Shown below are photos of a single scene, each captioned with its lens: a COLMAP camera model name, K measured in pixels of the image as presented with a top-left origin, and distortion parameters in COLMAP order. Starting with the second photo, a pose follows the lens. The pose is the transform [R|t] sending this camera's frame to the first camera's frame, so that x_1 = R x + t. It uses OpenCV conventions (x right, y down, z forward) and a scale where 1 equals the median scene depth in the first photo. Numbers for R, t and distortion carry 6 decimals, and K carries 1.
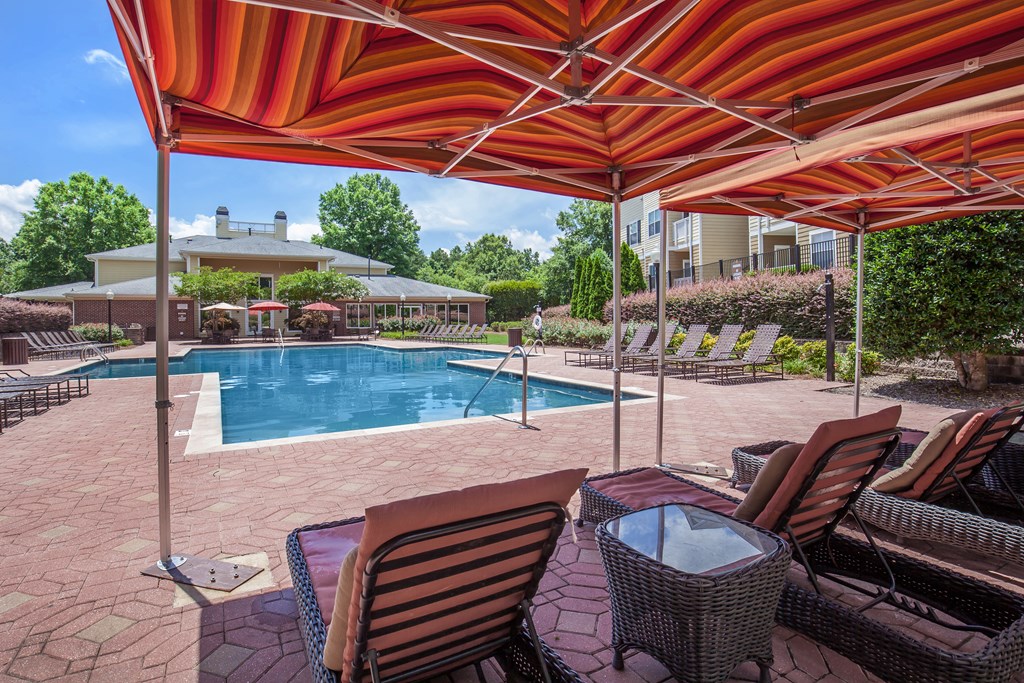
lens RADIAL K [[532.5, 0, 528.5], [0, 532.5, 321.8], [0, 0, 1]] dist [-0.006110, -0.002002]
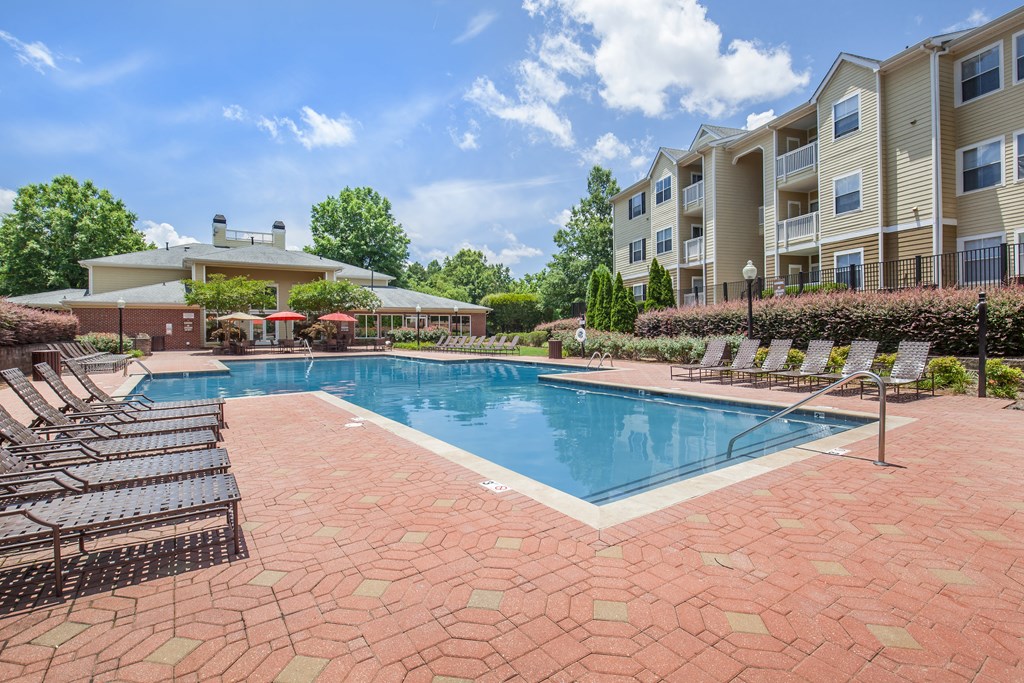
lens RADIAL K [[484.4, 0, 509.8], [0, 484.4, 339.1], [0, 0, 1]] dist [-0.014559, 0.000753]
pose [[0.994989, 0.004871, 0.099866, -0.144818], [-0.006468, 0.999856, 0.015673, -0.003285], [-0.099775, -0.016240, 0.994877, 0.059027]]
